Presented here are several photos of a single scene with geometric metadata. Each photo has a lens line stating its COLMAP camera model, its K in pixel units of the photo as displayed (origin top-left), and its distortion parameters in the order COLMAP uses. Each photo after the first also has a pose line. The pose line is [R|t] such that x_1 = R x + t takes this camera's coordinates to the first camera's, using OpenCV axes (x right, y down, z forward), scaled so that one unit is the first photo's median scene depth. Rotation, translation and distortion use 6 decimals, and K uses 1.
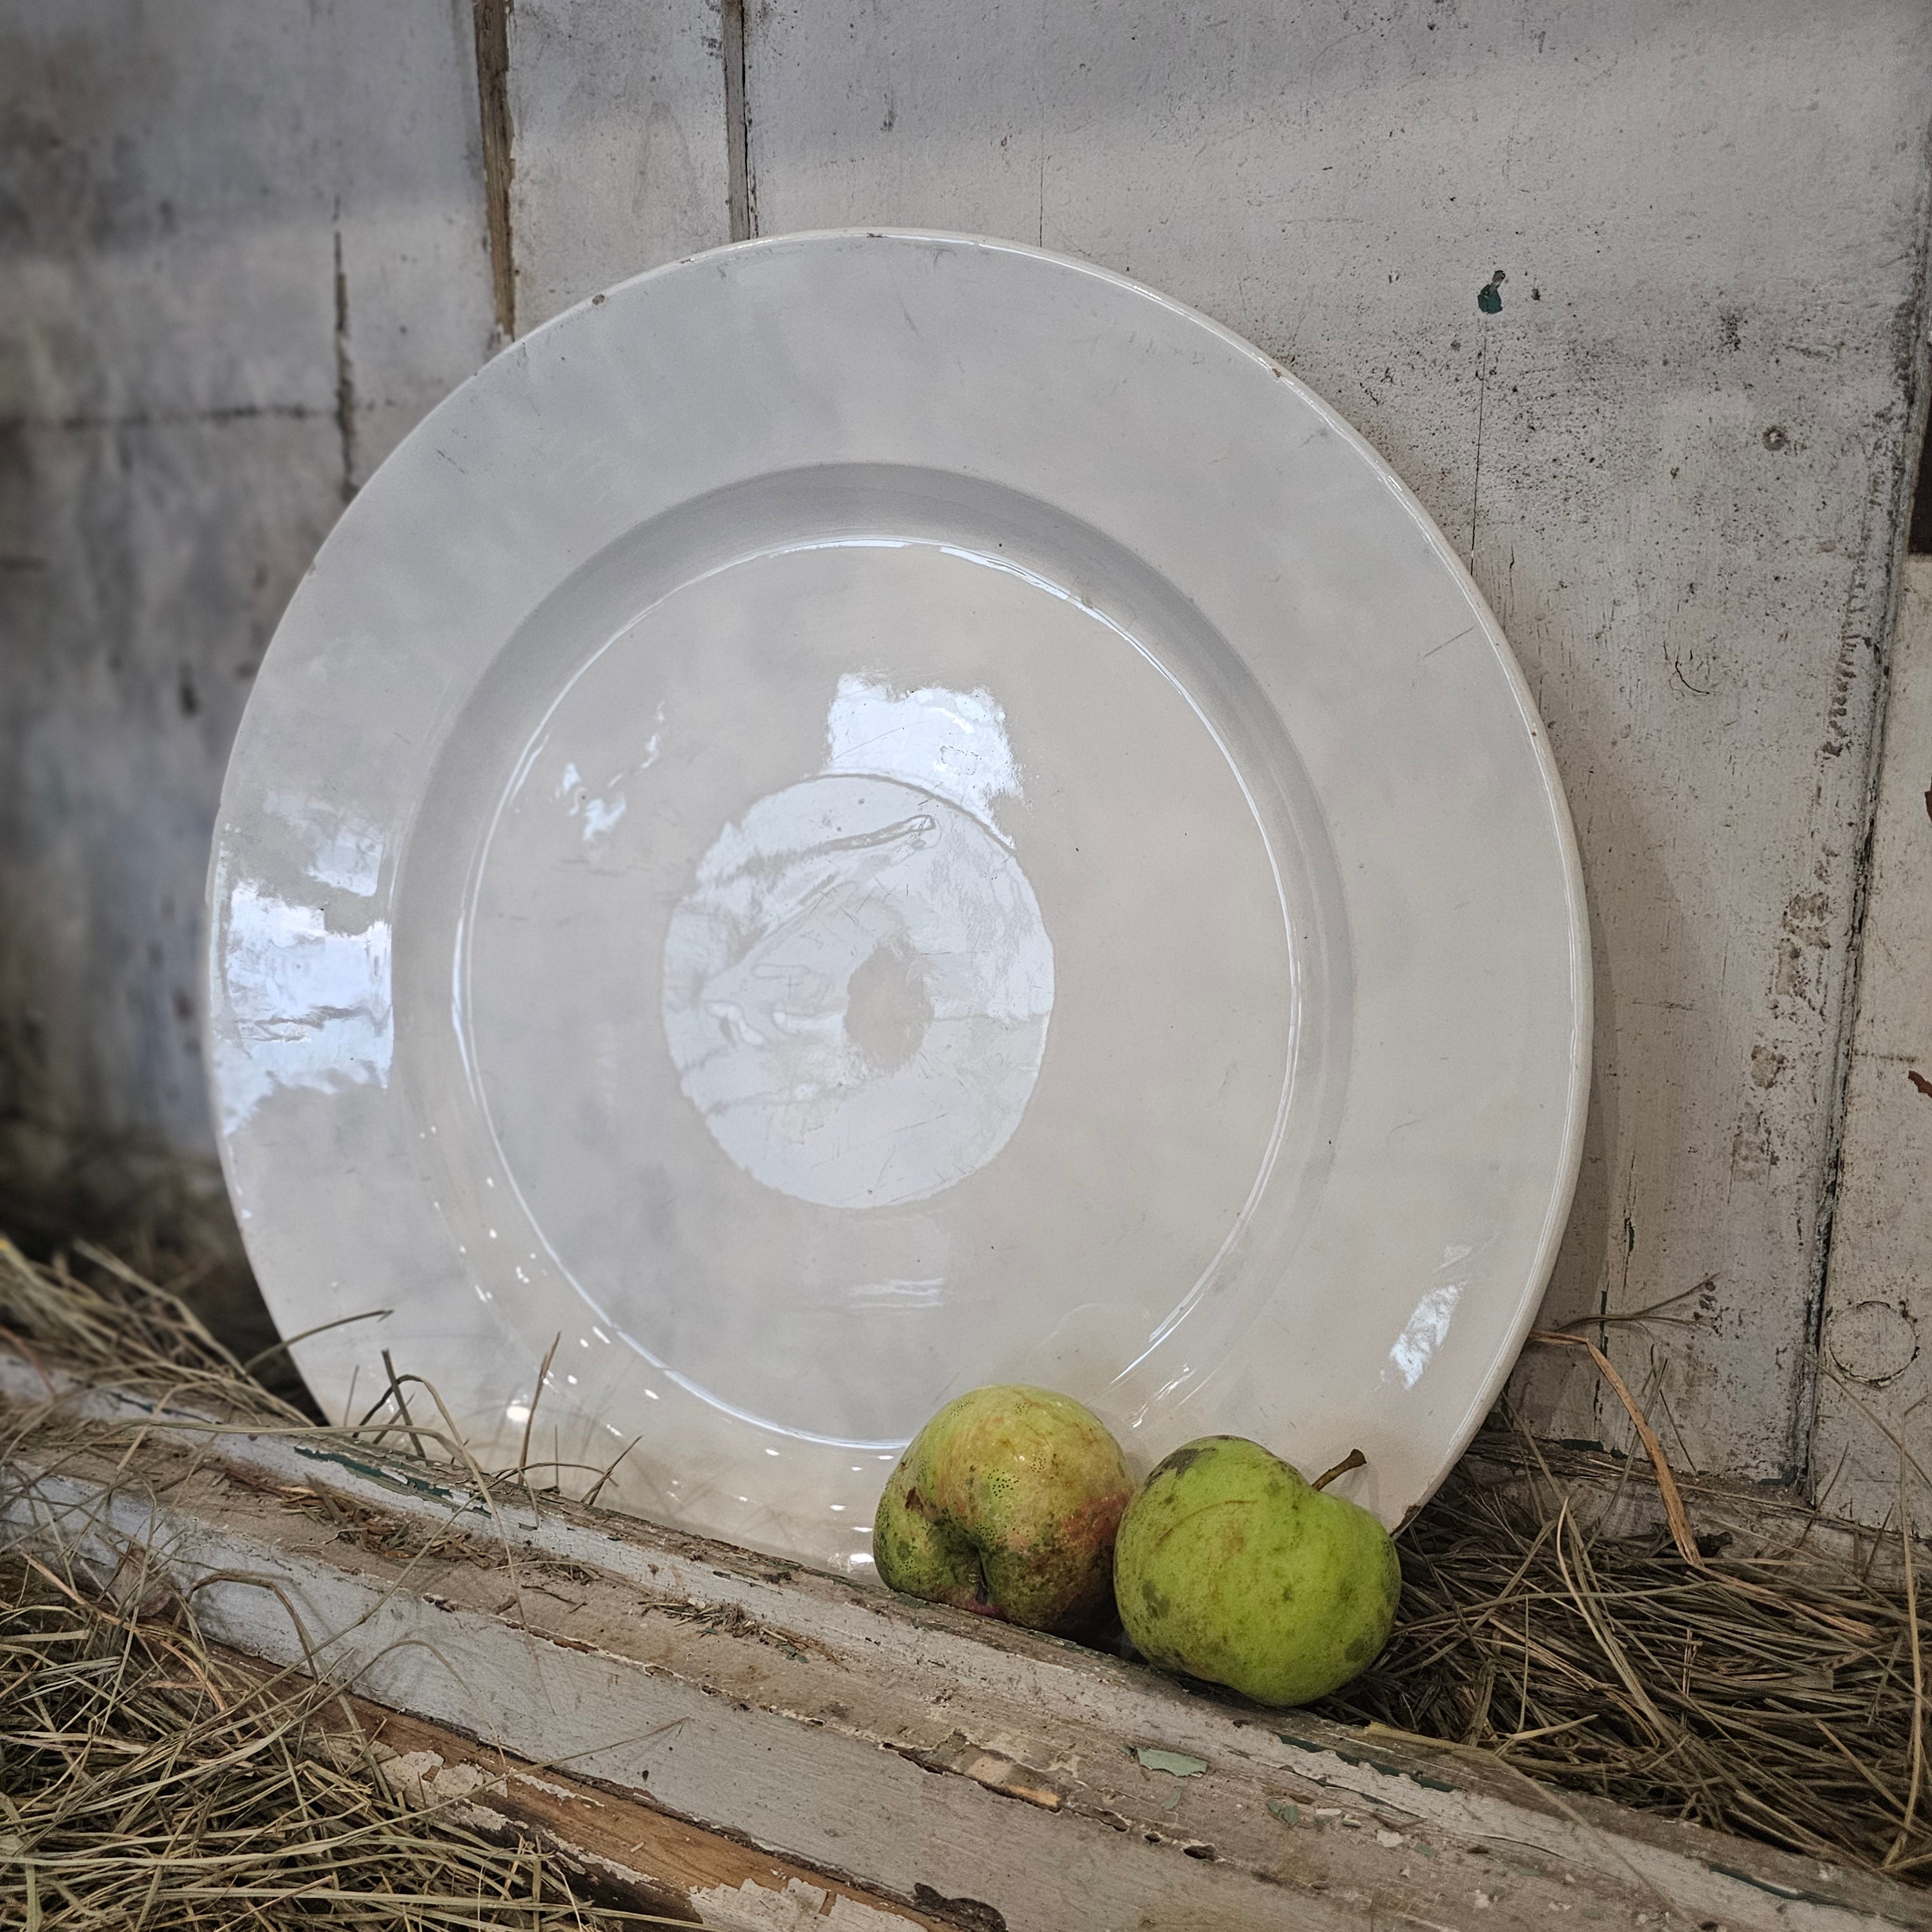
lens RADIAL K [[1791.7, 0, 963.2], [0, 1791.7, 806.9], [0, 0, 1]] dist [0.022053, -0.033136]
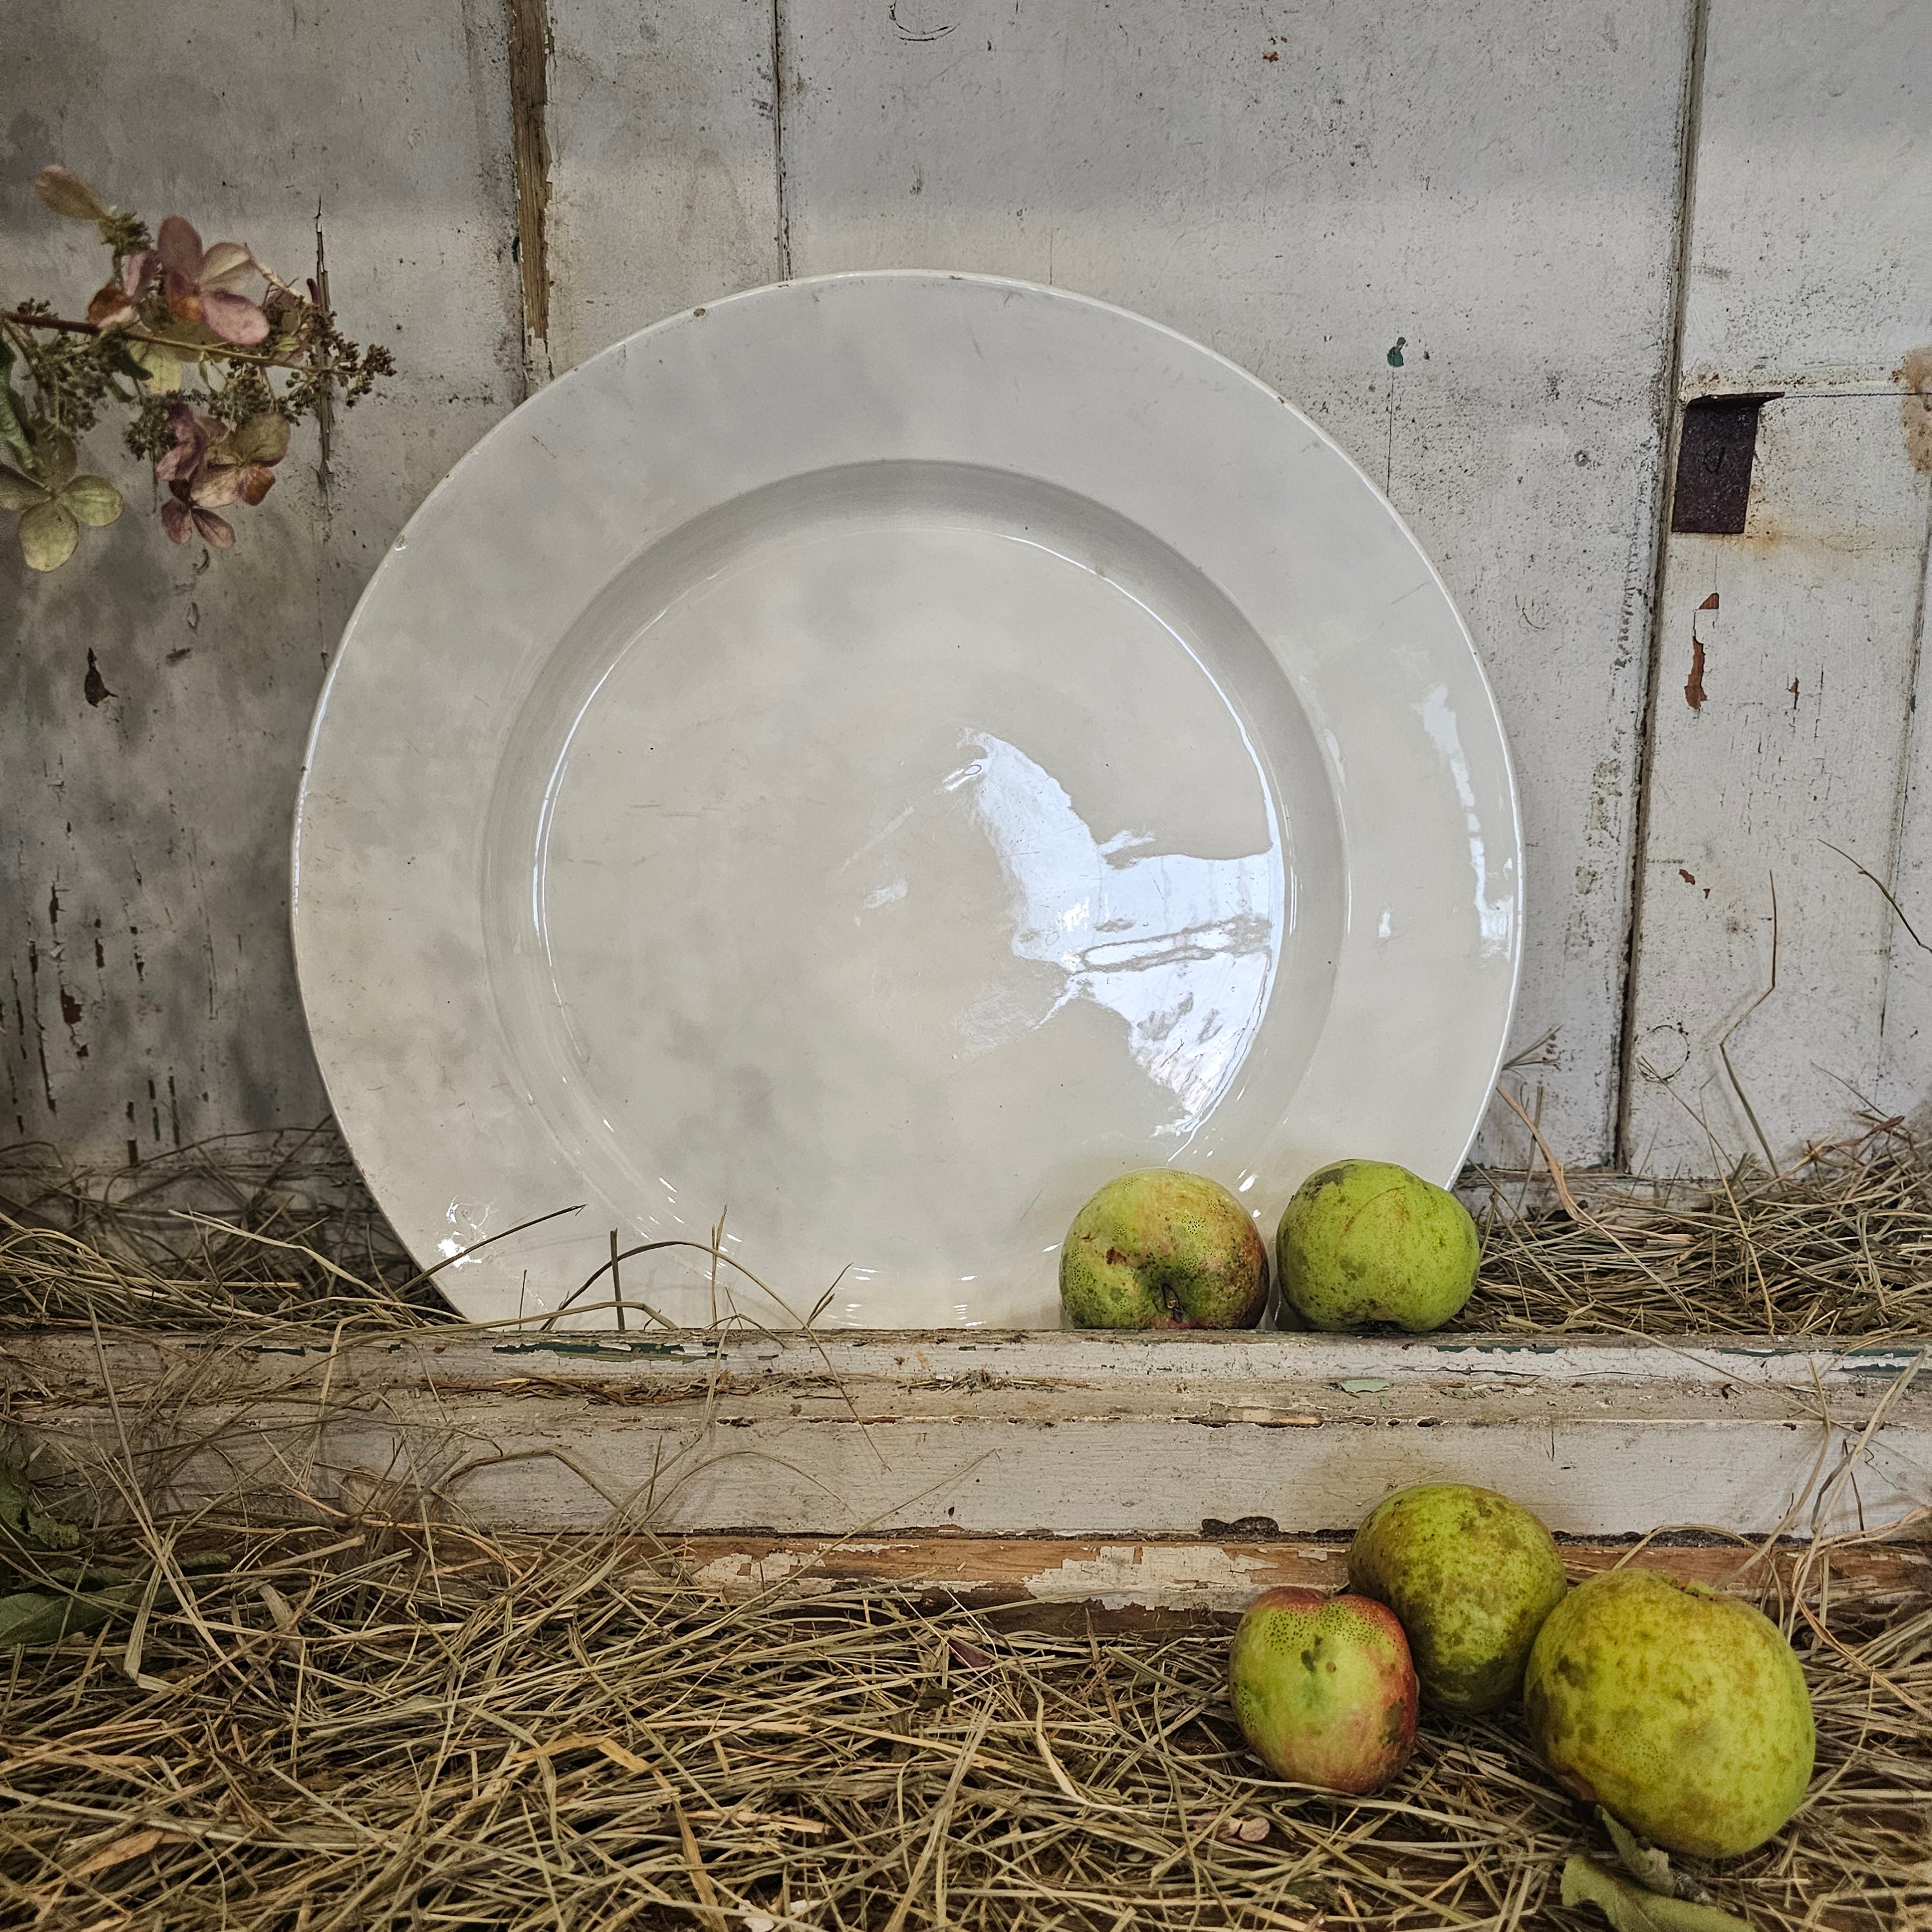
lens RADIAL K [[1791.7, 0, 963.2], [0, 1791.7, 806.9], [0, 0, 1]] dist [0.022053, -0.033136]
pose [[0.902245, -0.044813, 0.428889, -0.648299], [0.062572, 0.997665, -0.027389, 0.092309], [-0.426660, 0.051548, 0.902942, -0.124055]]
